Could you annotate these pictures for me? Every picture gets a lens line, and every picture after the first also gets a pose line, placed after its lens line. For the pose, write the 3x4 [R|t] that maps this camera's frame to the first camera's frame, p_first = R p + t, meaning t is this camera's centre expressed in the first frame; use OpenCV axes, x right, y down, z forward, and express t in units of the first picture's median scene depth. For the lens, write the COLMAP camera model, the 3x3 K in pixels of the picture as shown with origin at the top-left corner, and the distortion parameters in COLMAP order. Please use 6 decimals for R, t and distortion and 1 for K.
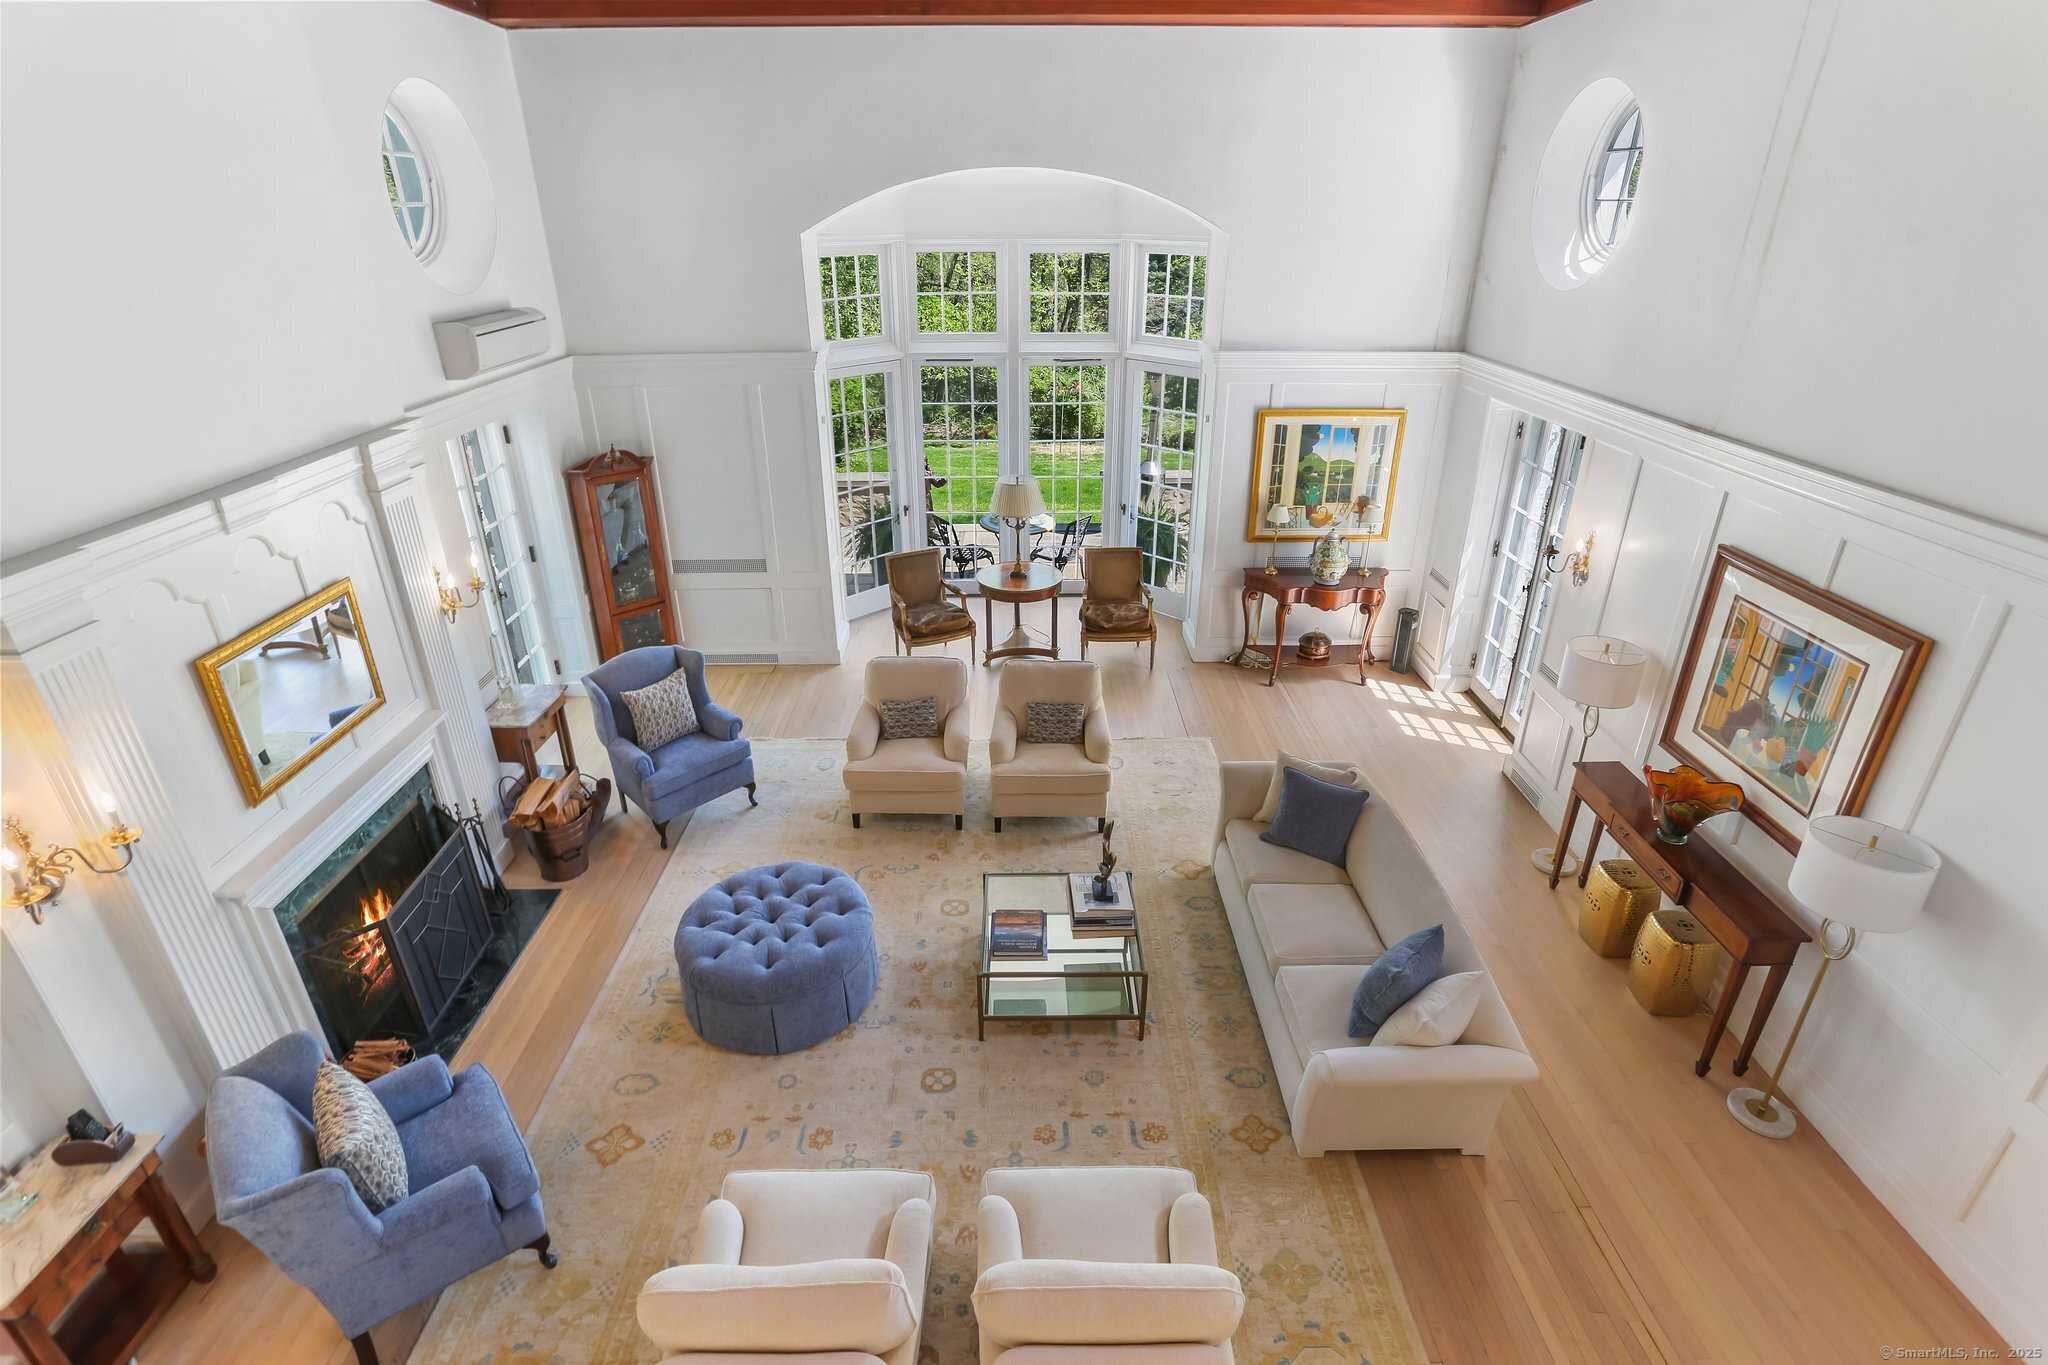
lens RADIAL K [[994.0, 0, 1020.2], [0, 994.0, 664.8], [0, 0, 1]] dist [-0.063476, 0.040567]
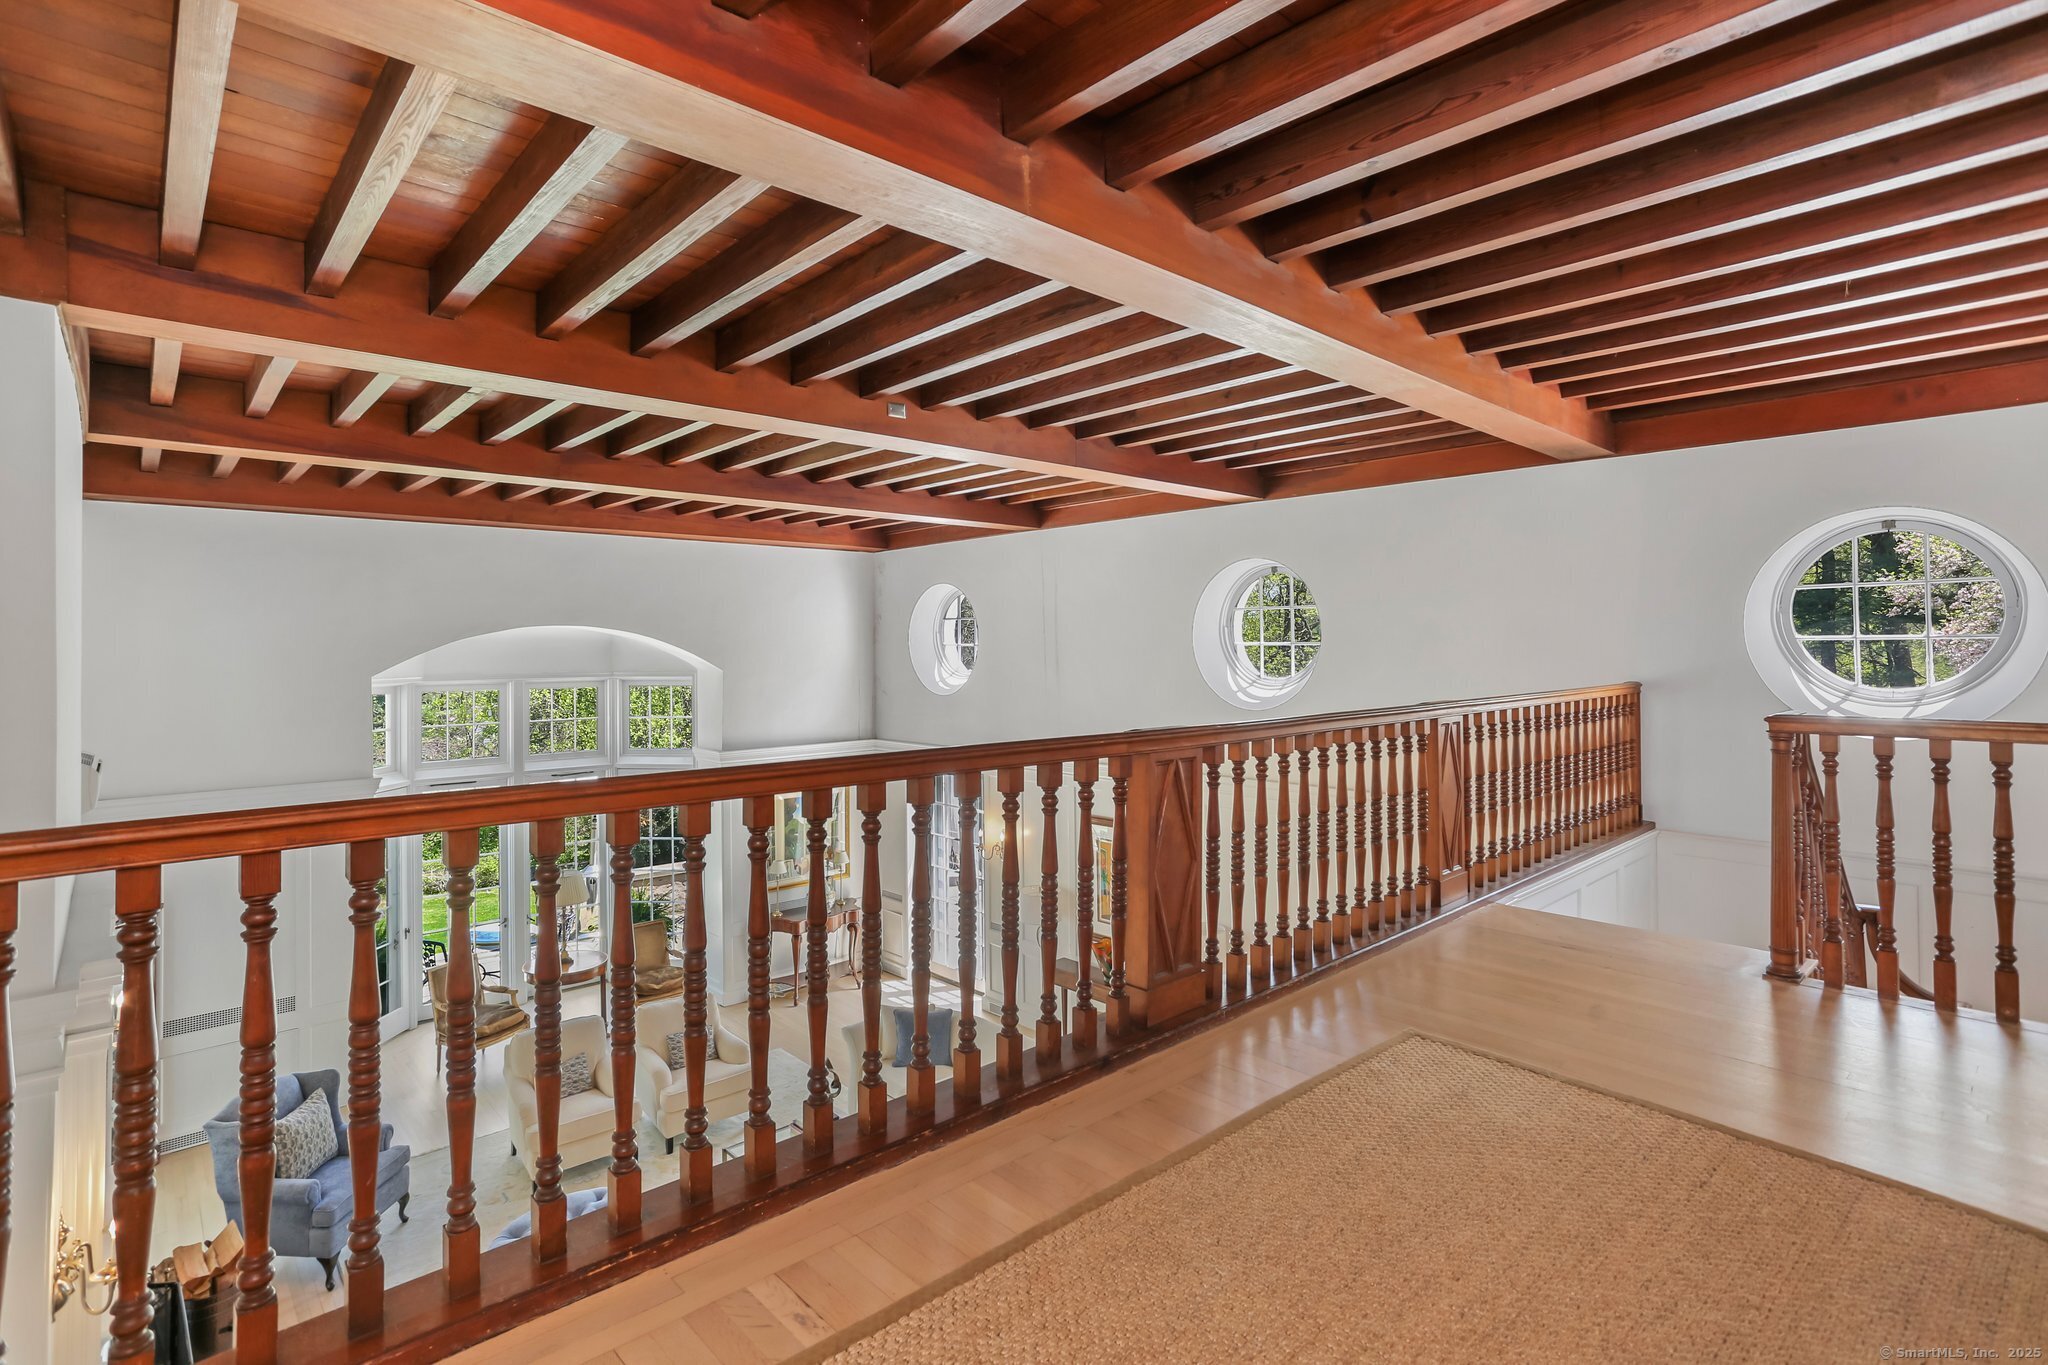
lens RADIAL K [[994.0, 0, 1020.2], [0, 994.0, 664.8], [0, 0, 1]] dist [-0.063476, 0.040567]
pose [[0.737311, -0.013011, 0.675428, -0.385583], [0.291659, 0.907964, -0.300891, 0.091425], [-0.609350, 0.418845, 0.673247, -0.189466]]
